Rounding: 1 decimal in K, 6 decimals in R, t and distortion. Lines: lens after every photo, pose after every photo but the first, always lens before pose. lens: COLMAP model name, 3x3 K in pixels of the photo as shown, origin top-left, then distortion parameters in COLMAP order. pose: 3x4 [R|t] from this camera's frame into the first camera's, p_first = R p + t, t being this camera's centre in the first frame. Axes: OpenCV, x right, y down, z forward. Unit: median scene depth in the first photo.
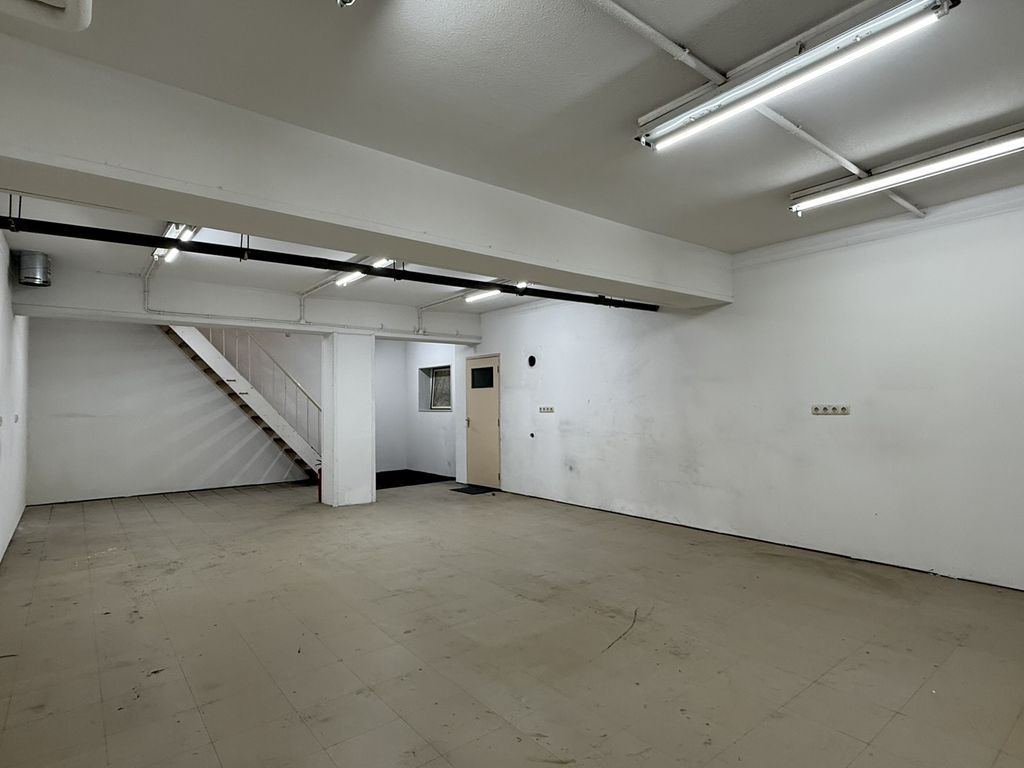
lens RADIAL K [[543.2, 0, 512.0], [0, 543.2, 384.0], [0, 0, 1]] dist [-0.011125, 0.000889]
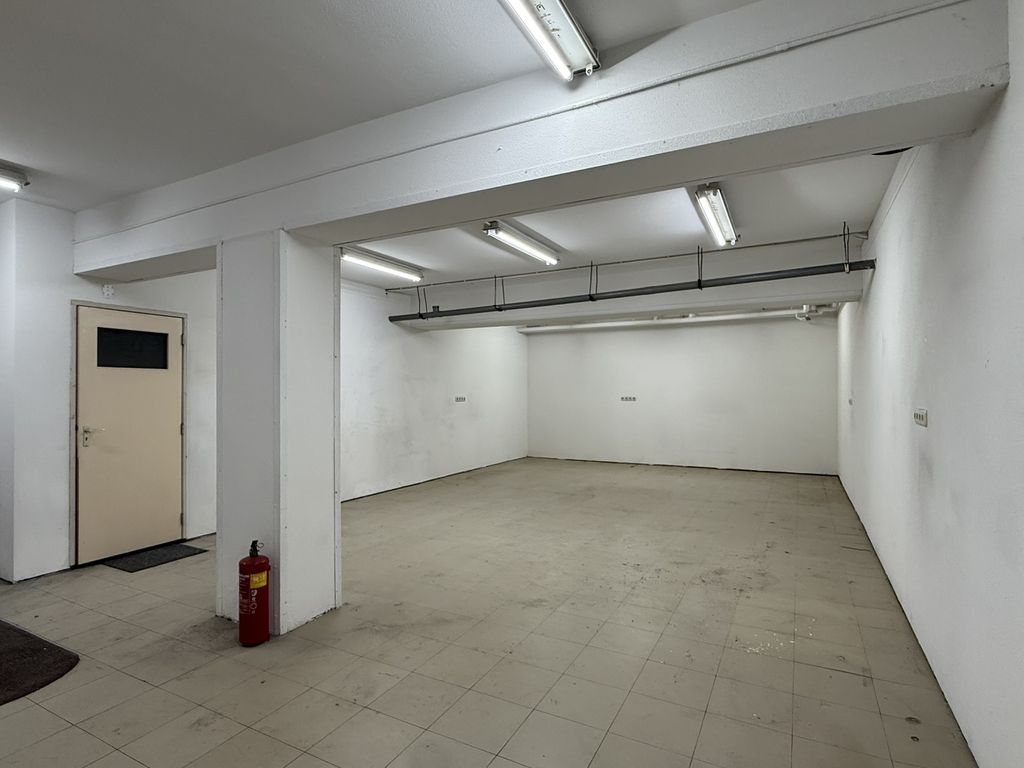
lens RADIAL K [[543.2, 0, 512.0], [0, 543.2, 384.0], [0, 0, 1]] dist [-0.011125, 0.000889]
pose [[-0.404303, 0.026920, 0.914229, -0.914101], [-0.020277, 0.999057, -0.038385, 0.047208], [-0.914400, -0.034057, -0.403376, 1.160053]]
